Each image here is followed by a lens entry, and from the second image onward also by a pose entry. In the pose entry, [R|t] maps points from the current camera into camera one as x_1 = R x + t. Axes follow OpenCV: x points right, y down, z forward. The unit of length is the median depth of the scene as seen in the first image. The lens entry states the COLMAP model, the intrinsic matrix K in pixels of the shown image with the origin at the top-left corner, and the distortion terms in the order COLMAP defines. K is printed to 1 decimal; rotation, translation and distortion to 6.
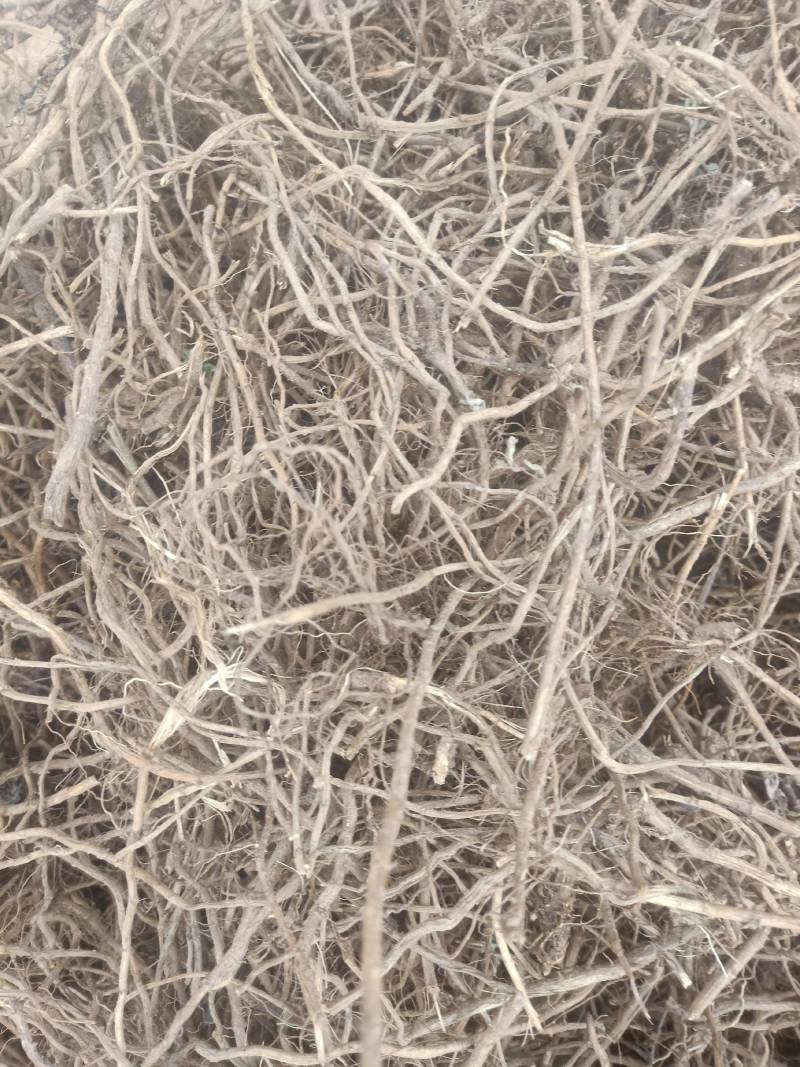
lens RADIAL K [[816.4, 0, 400.0], [0, 816.4, 533.5], [0, 0, 1]] dist [0.013026, -0.000279]
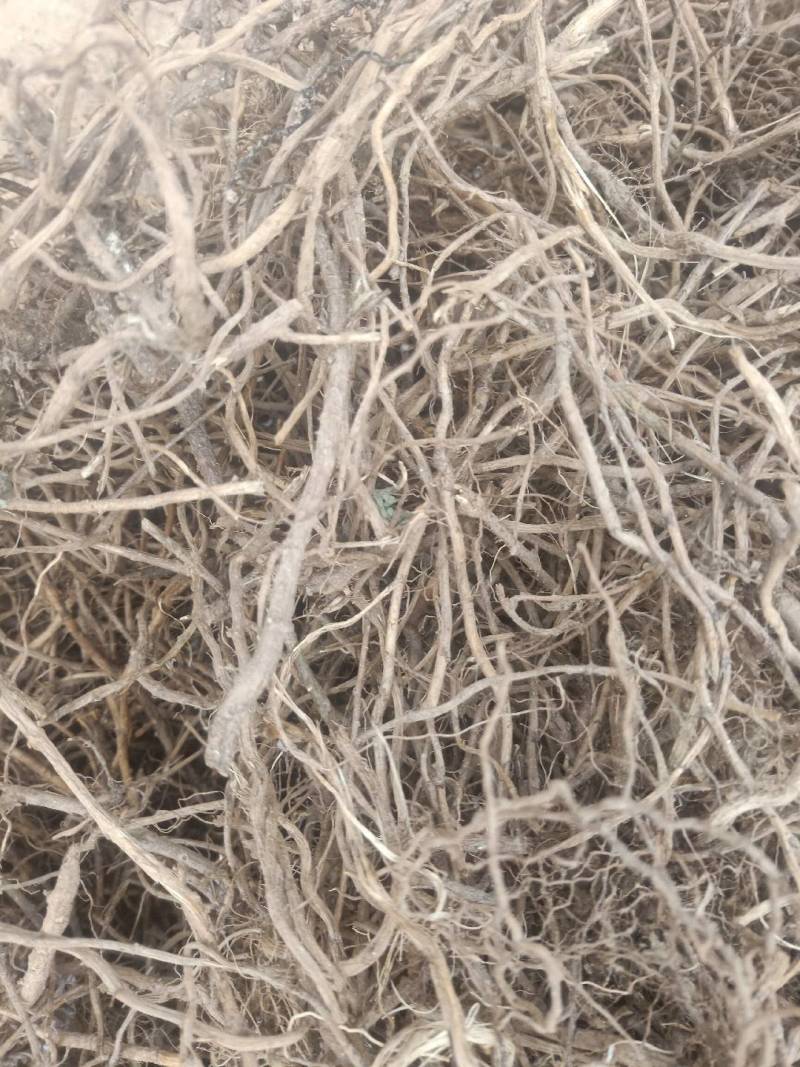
lens RADIAL K [[816.4, 0, 400.0], [0, 816.4, 533.5], [0, 0, 1]] dist [0.013026, -0.000279]
pose [[0.992761, 0.119855, 0.007716, -0.286711], [-0.119958, 0.992669, 0.014760, -0.238553], [-0.005890, -0.015579, 0.999861, 0.287050]]
